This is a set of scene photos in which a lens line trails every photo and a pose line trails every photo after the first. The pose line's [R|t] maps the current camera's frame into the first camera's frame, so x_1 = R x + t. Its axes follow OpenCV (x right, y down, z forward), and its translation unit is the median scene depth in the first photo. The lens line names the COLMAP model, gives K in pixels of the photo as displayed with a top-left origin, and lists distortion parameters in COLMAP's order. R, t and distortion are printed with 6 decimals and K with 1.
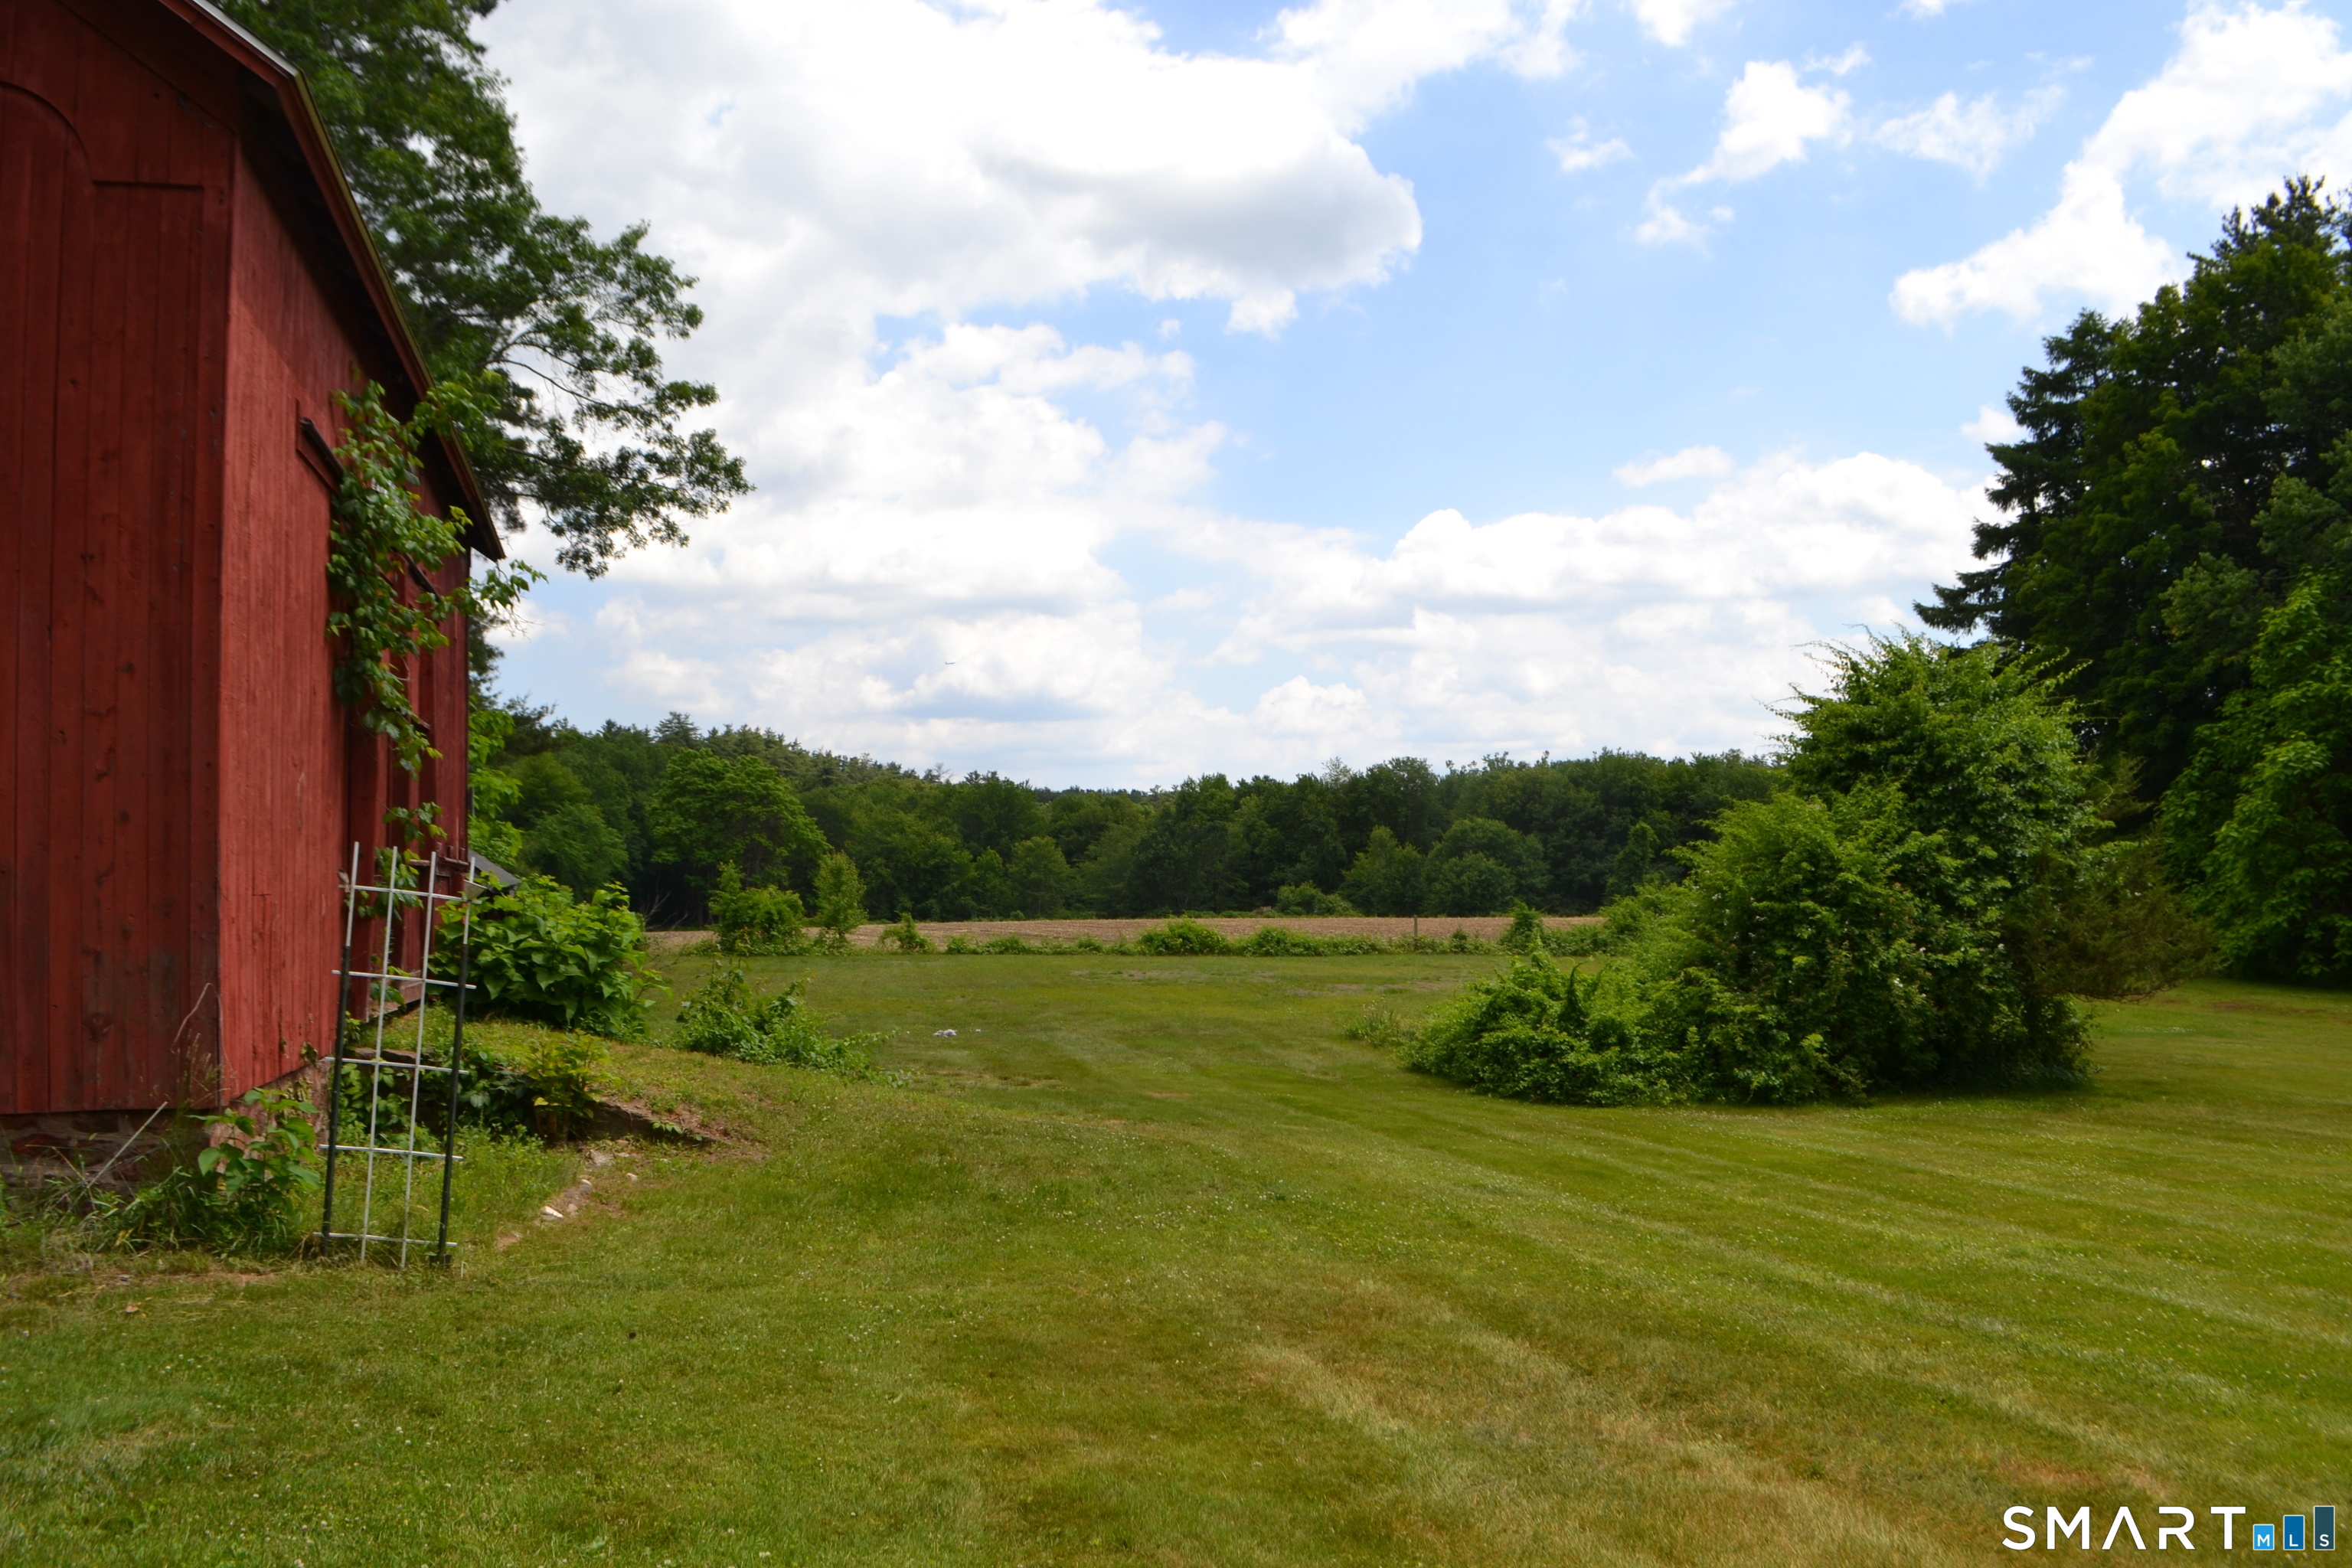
lens RADIAL K [[1895.3, 0, 1182.1], [0, 1895.3, 858.3], [0, 0, 1]] dist [-0.100519, 0.012600]
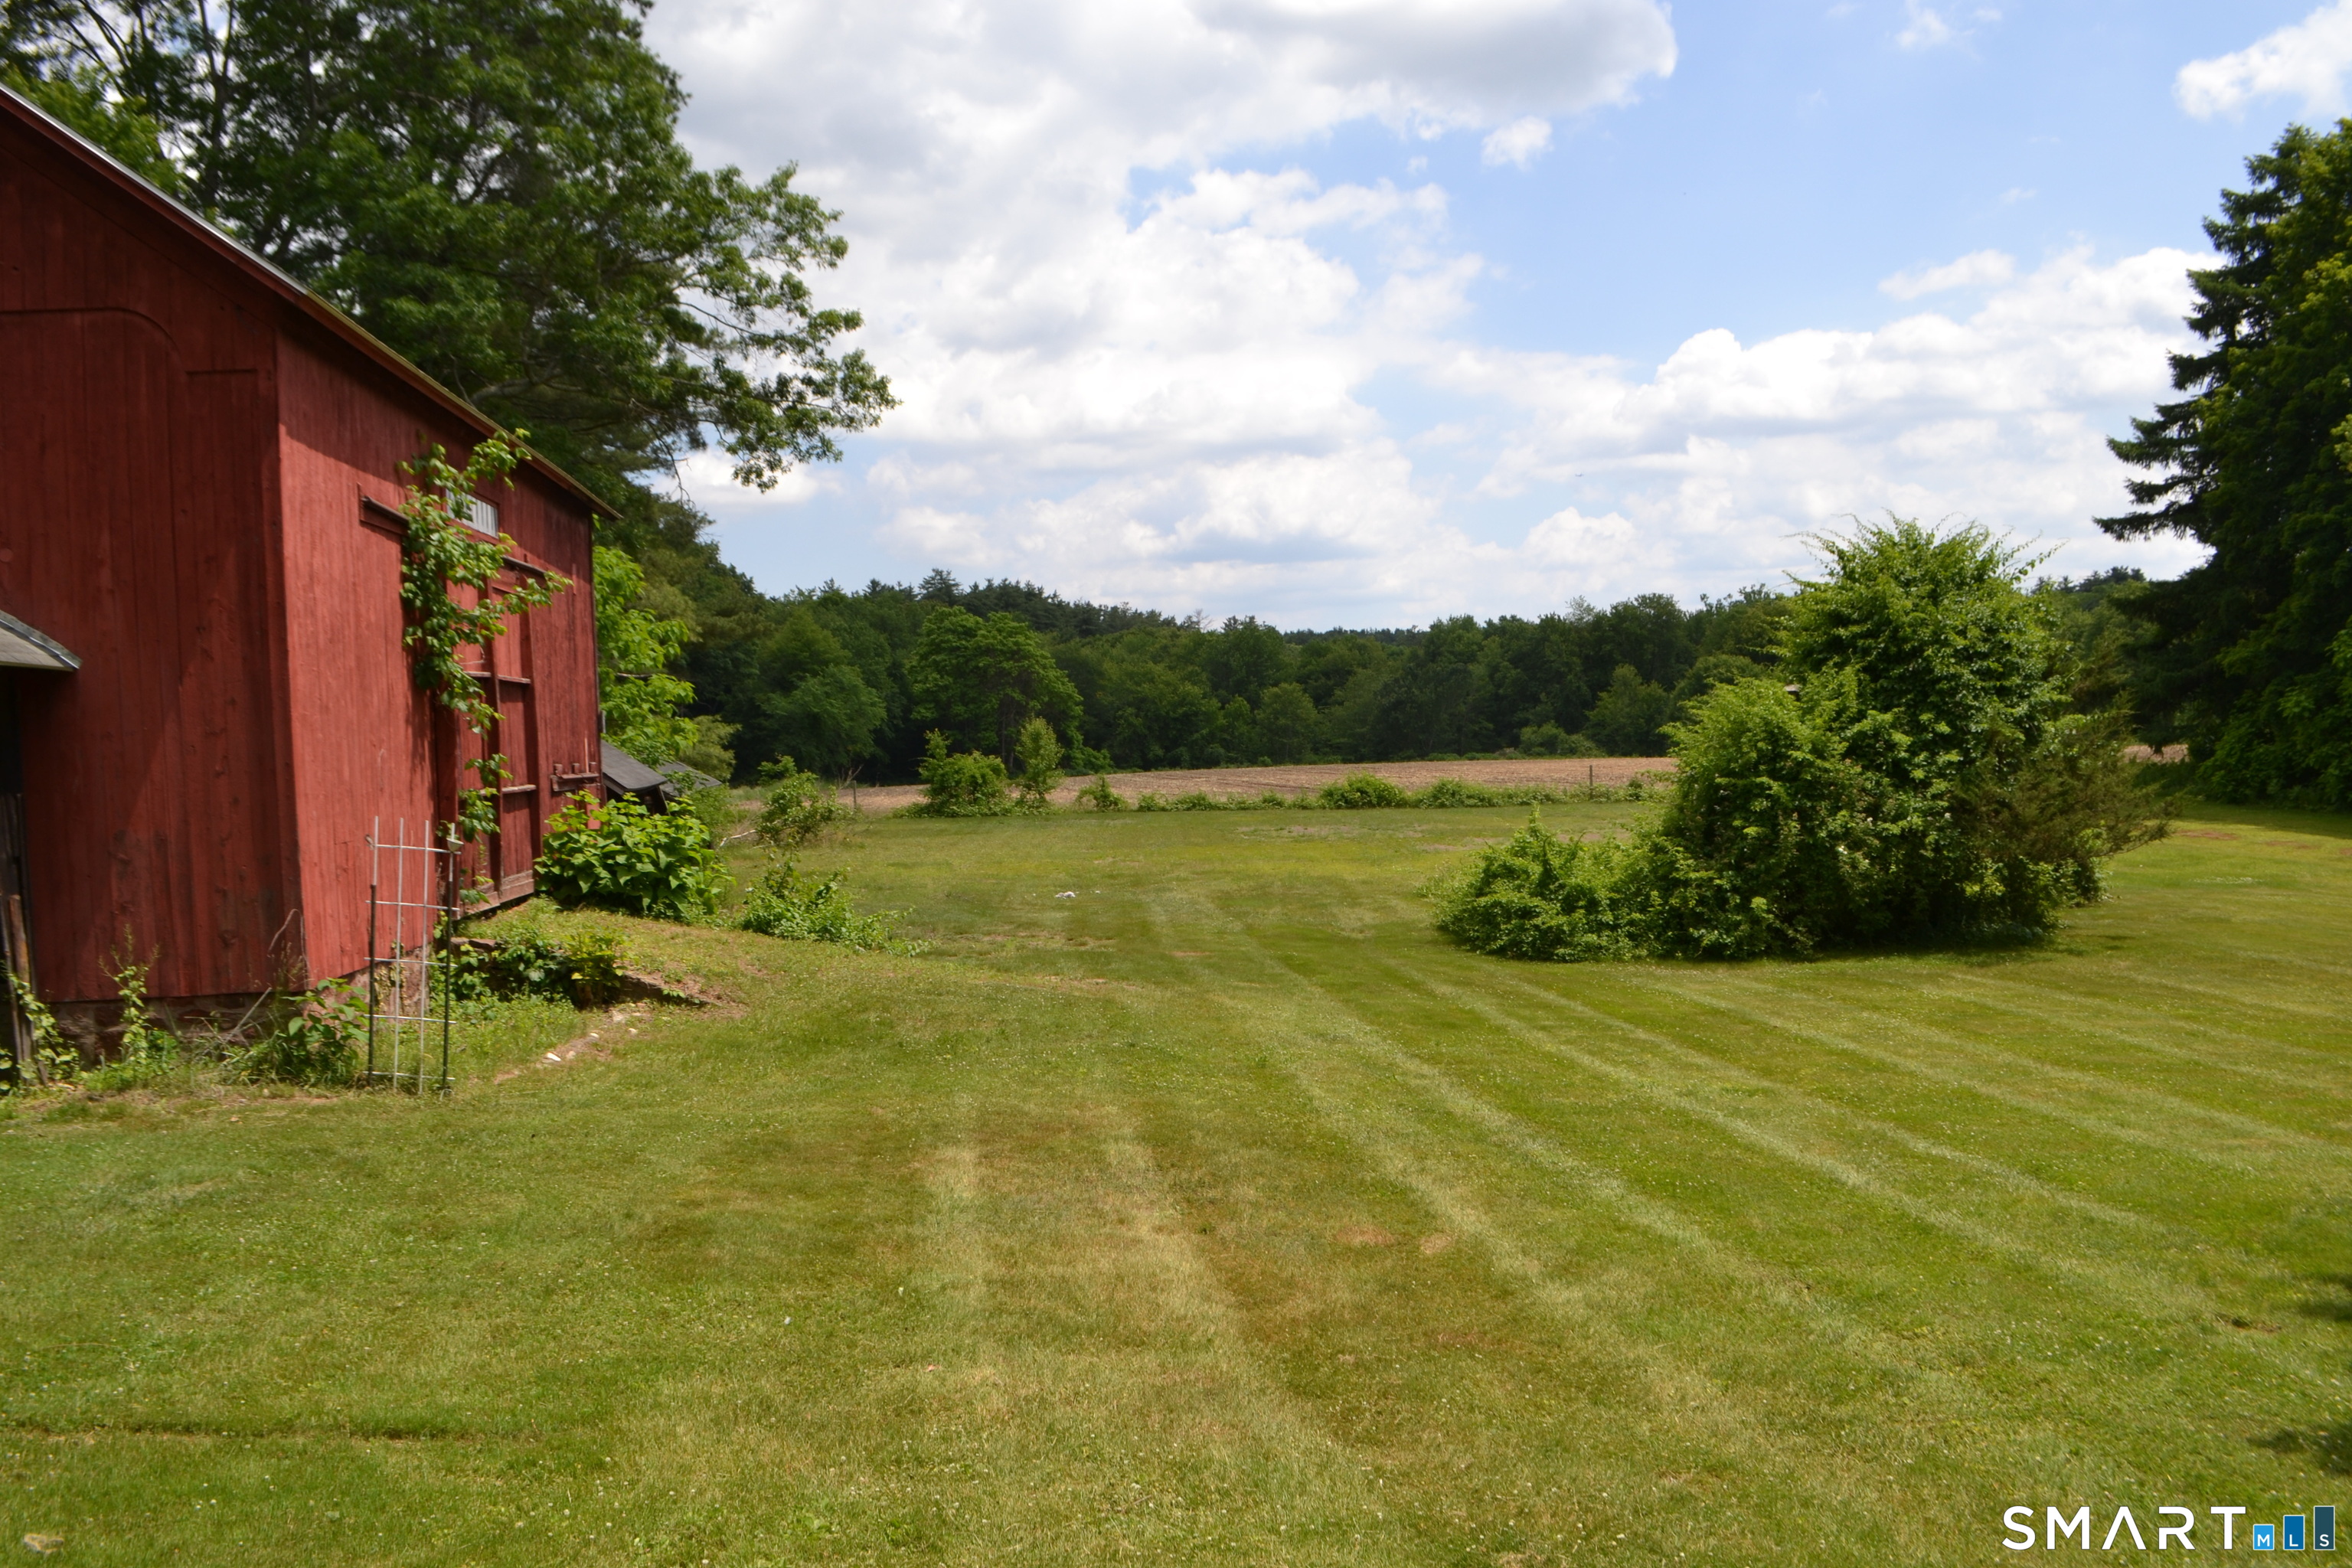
lens RADIAL K [[1895.3, 0, 1182.1], [0, 1895.3, 858.3], [0, 0, 1]] dist [-0.100519, 0.012600]
pose [[0.989383, -0.014258, -0.144628, 0.087297], [0.026387, 0.996259, 0.082295, -0.016793], [0.142913, -0.085237, 0.986058, -0.082955]]
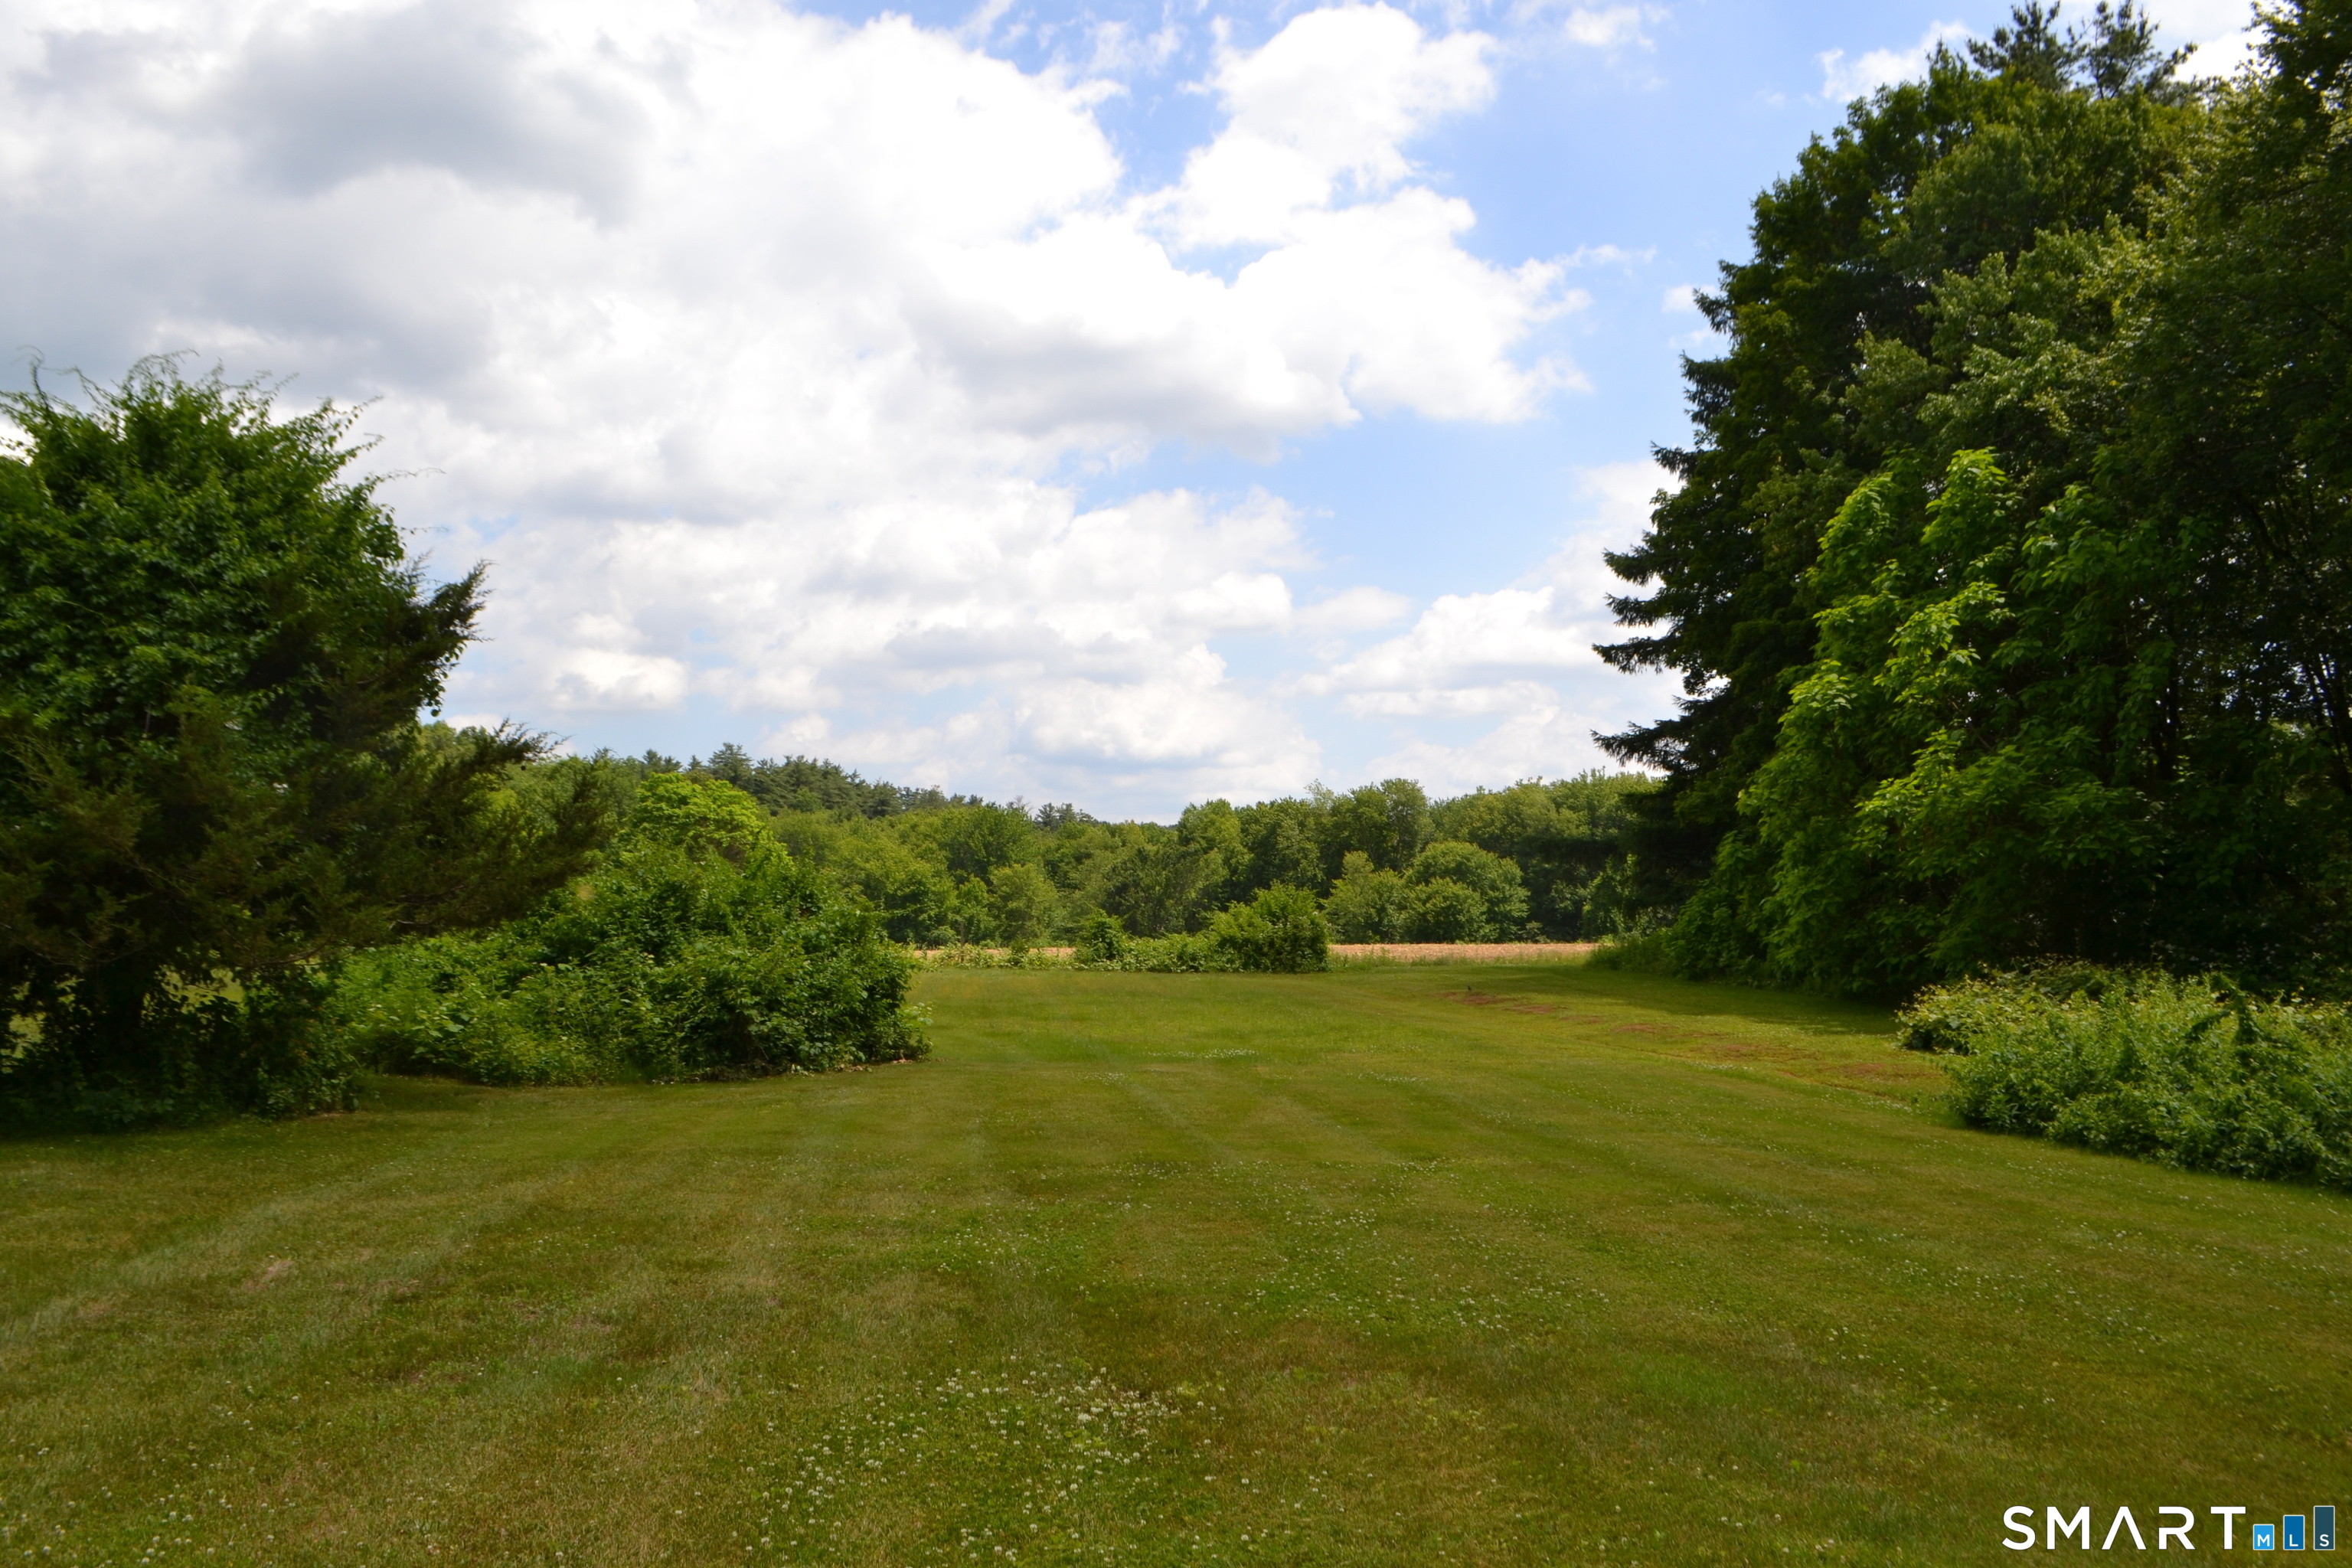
lens RADIAL K [[1895.3, 0, 1182.1], [0, 1895.3, 858.3], [0, 0, 1]] dist [-0.100519, 0.012600]
pose [[0.996473, -0.000808, -0.083908, 0.508327], [-0.000891, 0.999795, -0.020204, 0.029905], [0.083907, 0.020207, 0.996269, 0.277348]]
